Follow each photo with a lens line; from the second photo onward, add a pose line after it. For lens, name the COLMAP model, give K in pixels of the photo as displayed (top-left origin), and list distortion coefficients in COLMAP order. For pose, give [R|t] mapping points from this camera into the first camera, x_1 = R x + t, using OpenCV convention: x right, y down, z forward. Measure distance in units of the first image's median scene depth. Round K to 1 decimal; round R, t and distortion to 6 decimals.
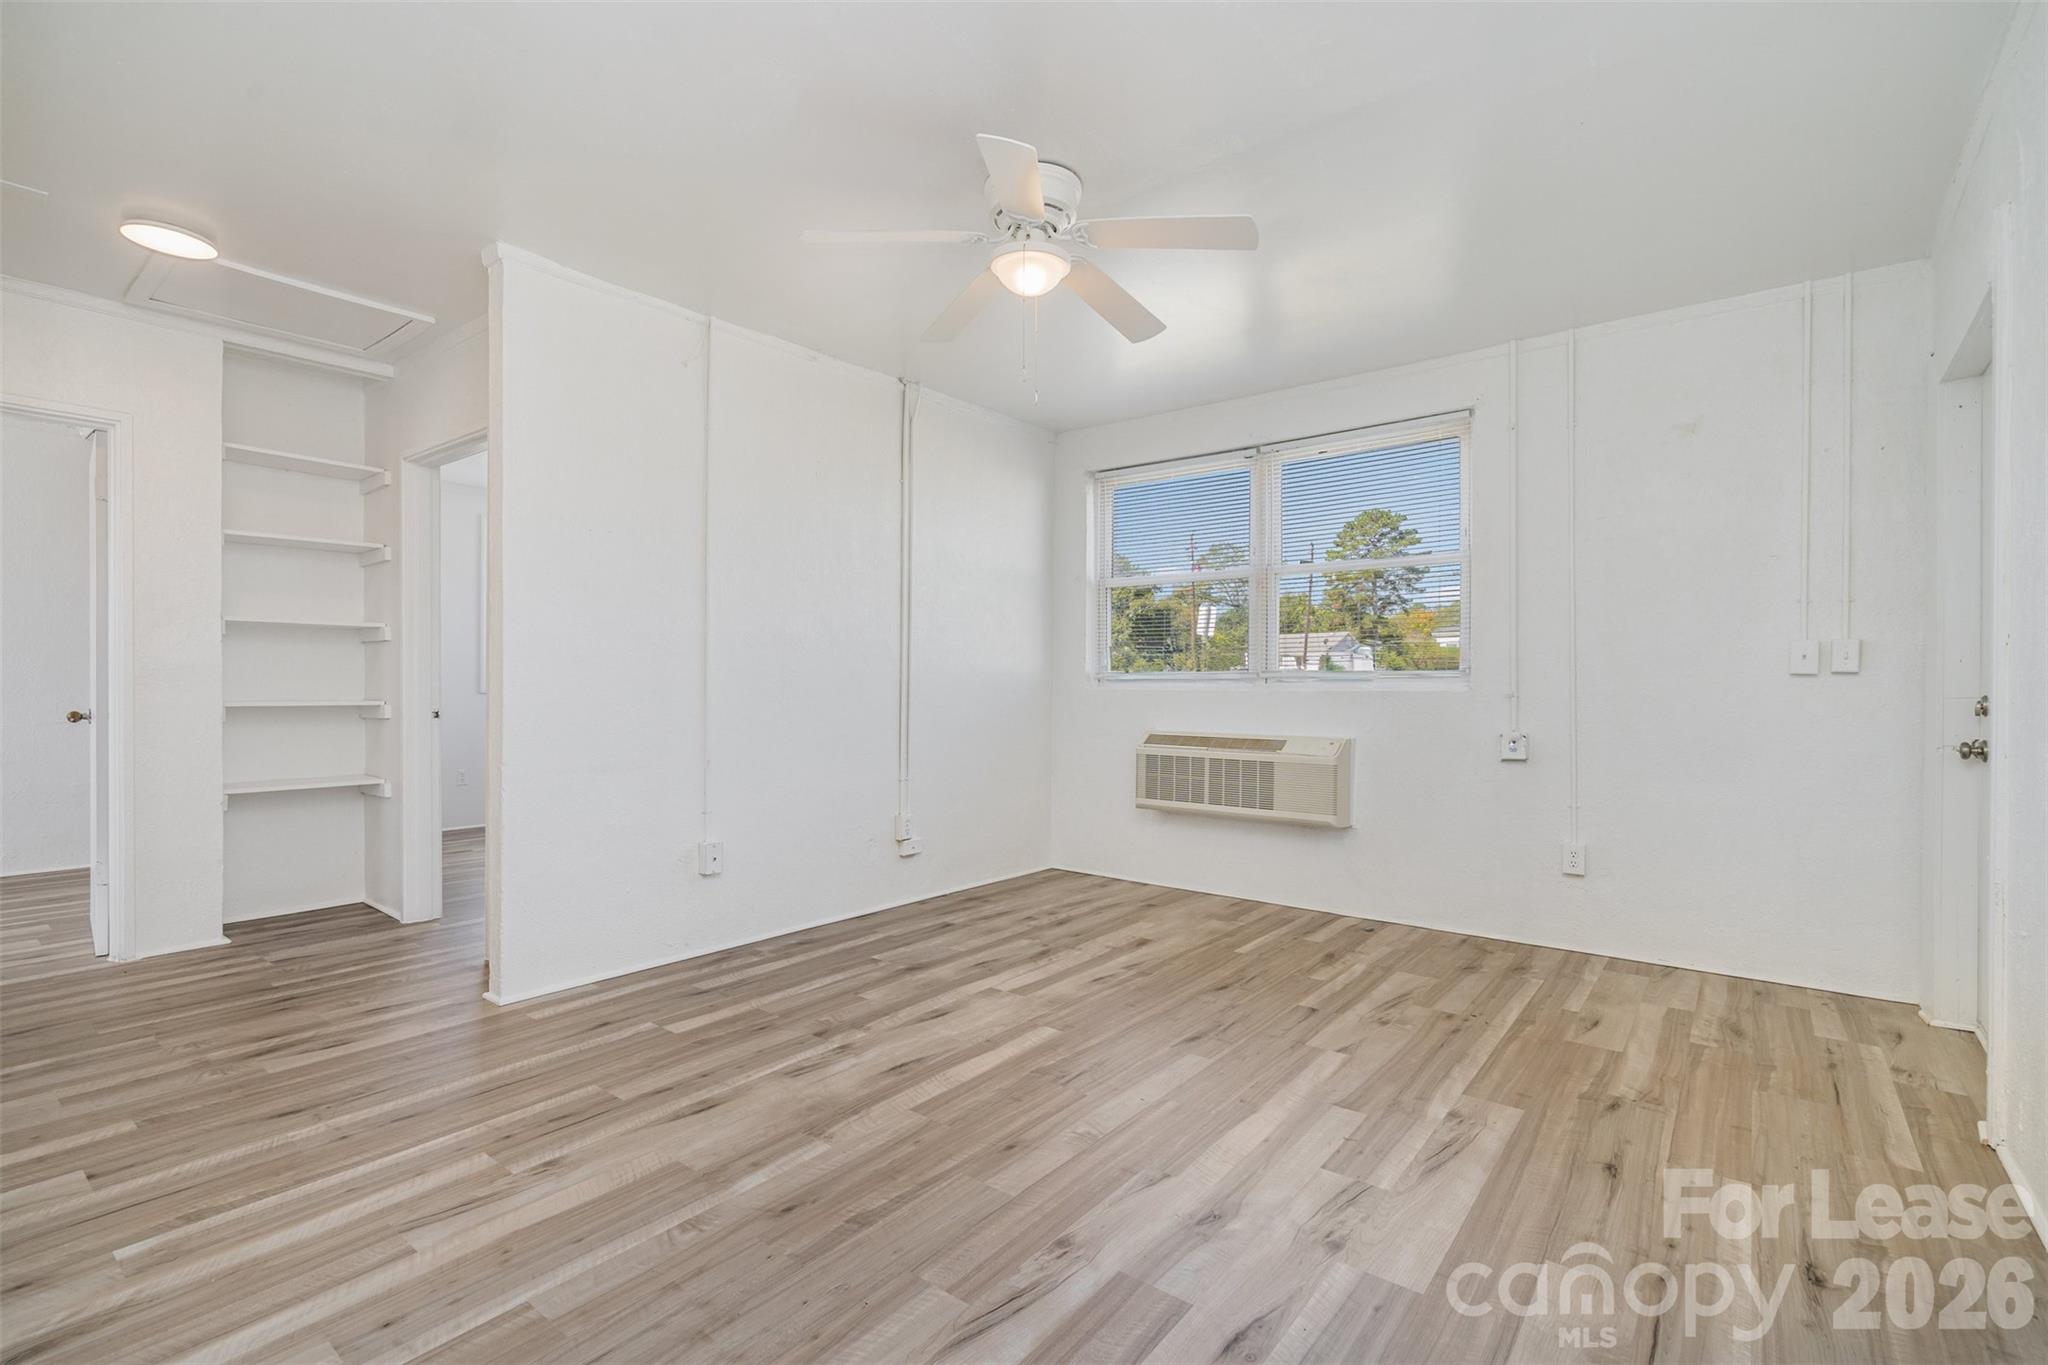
lens RADIAL K [[929.8, 0, 1021.7], [0, 929.8, 682.5], [0, 0, 1]] dist [-0.008507, 0.000725]
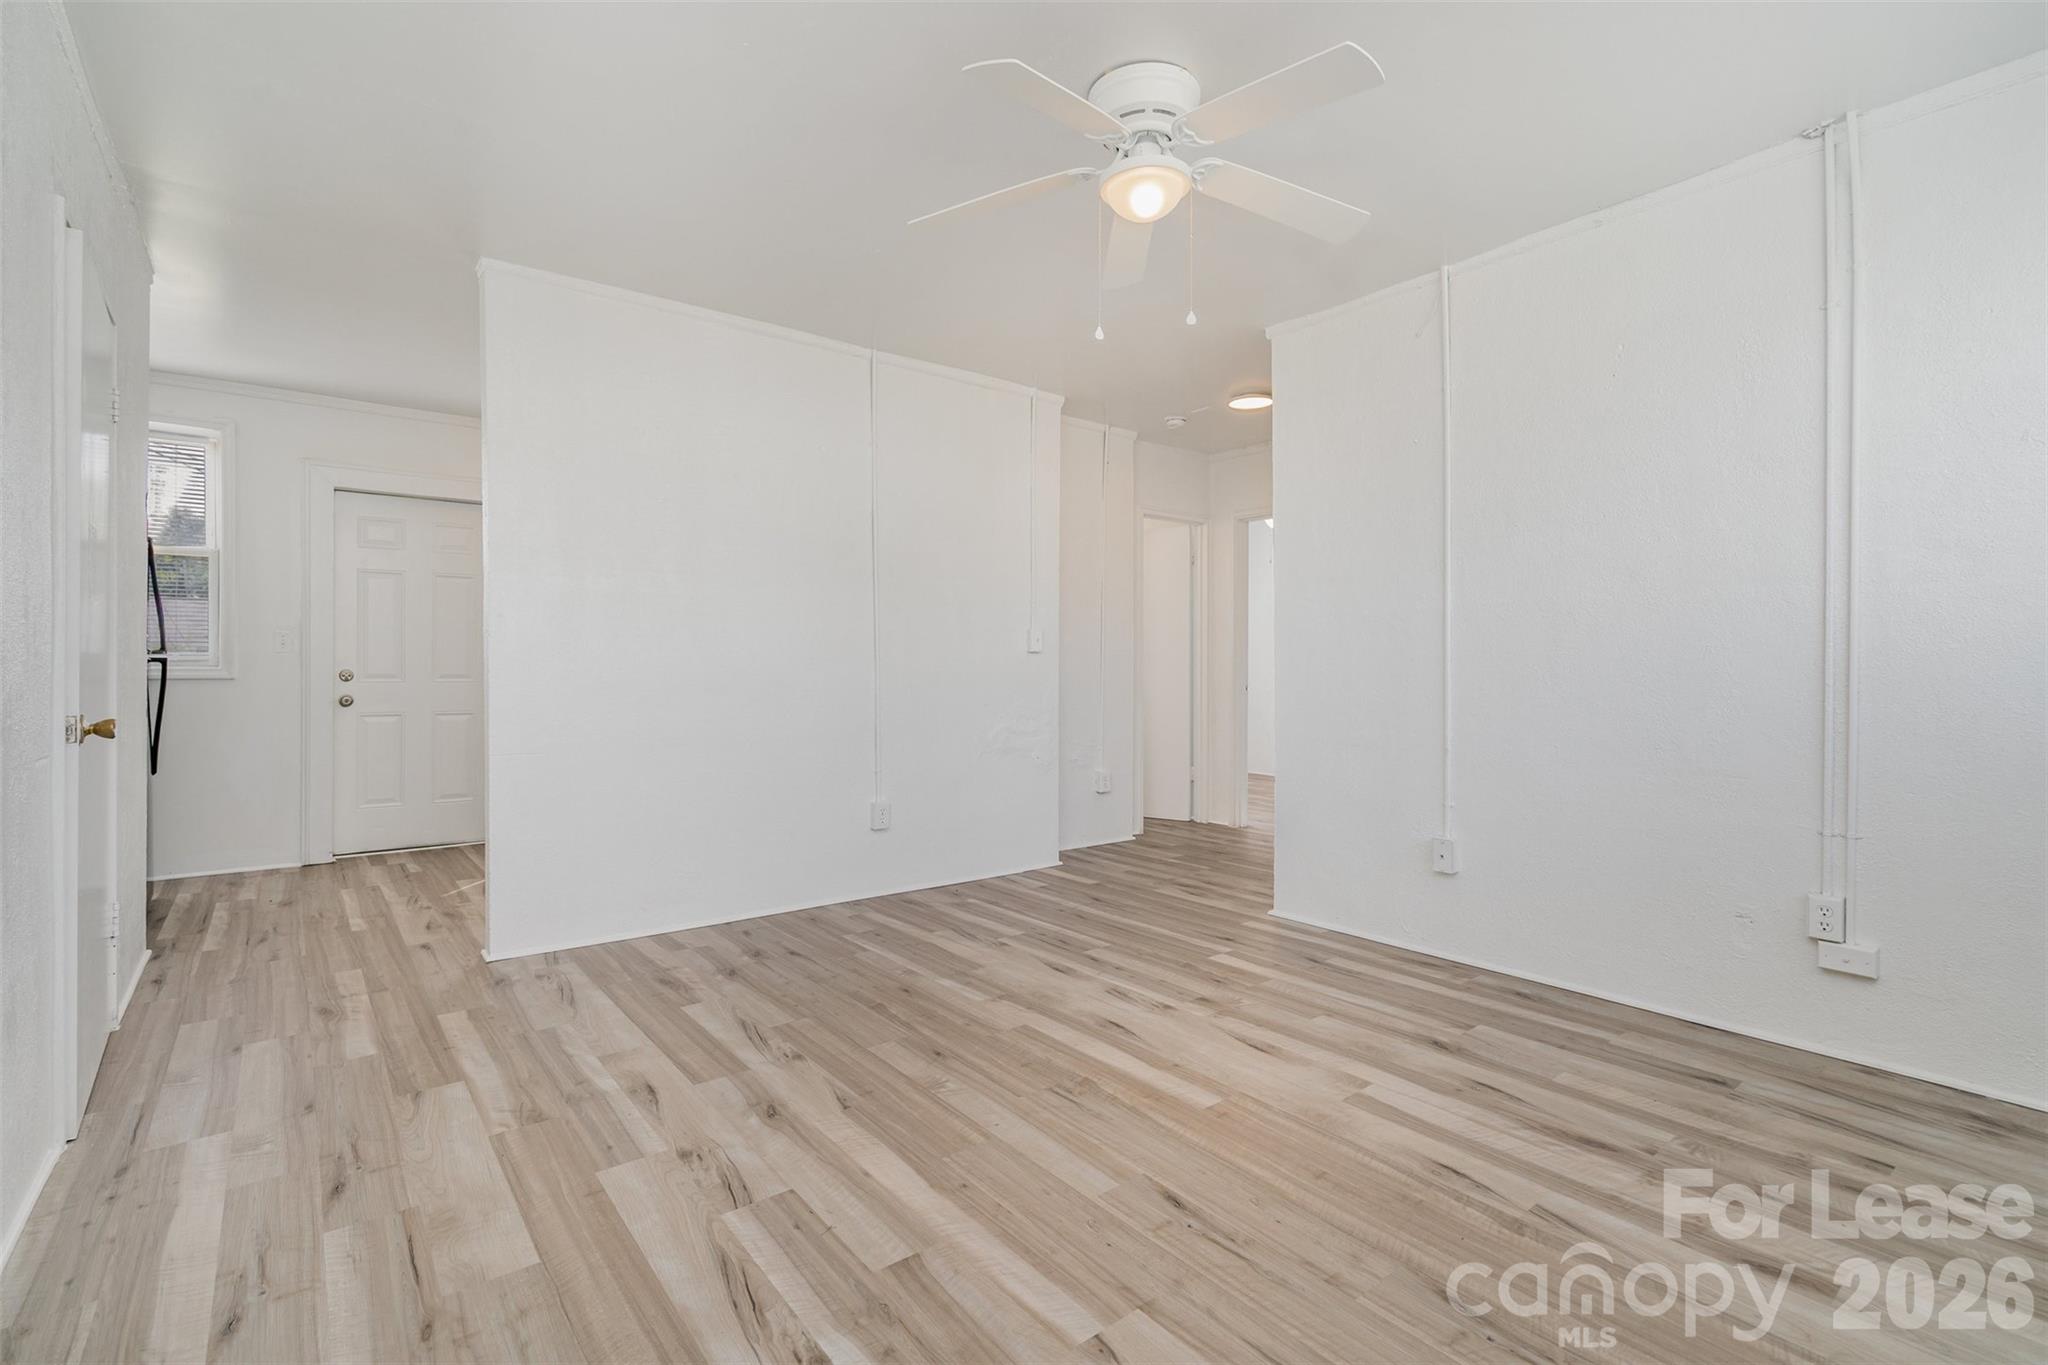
lens RADIAL K [[929.8, 0, 1024.5], [0, 929.8, 679.9], [0, 0, 1]] dist [-0.008507, 0.000725]
pose [[-0.230905, 0.009415, -0.972931, 0.757644], [0.001491, 0.999955, 0.009322, 0.007555], [0.972975, 0.000702, -0.230909, 0.939672]]
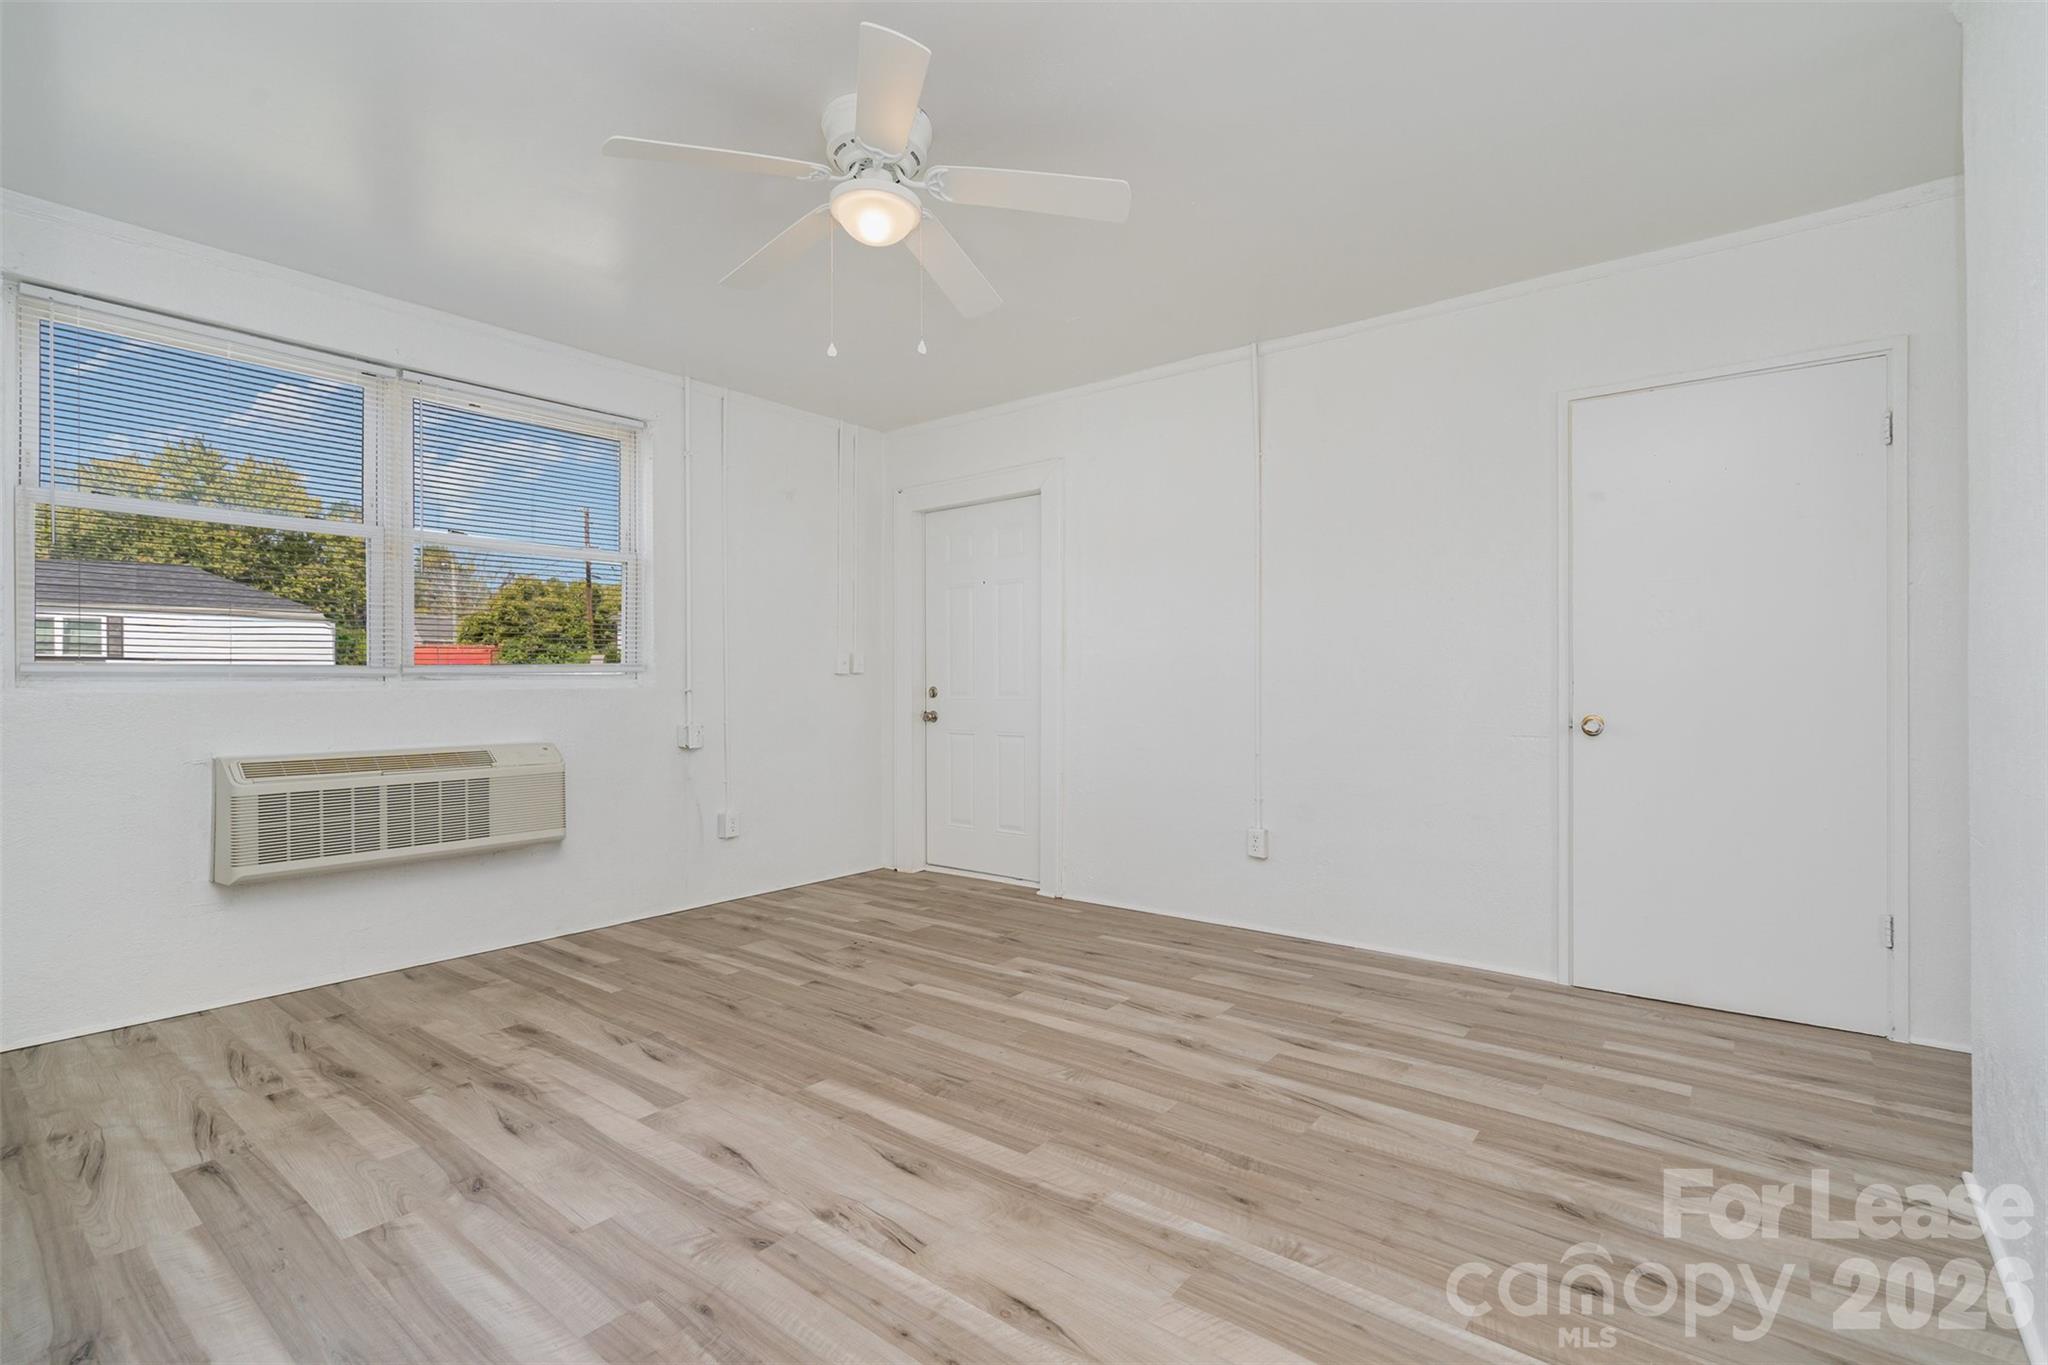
lens RADIAL K [[929.8, 0, 1028.9], [0, 929.8, 678.5], [0, 0, 1]] dist [-0.008507, 0.000725]
pose [[-0.001220, 0.000368, 0.999999, -0.756275], [-0.000142, 1.000000, -0.000368, -0.001813], [-0.999999, -0.000142, -0.001220, 0.737065]]
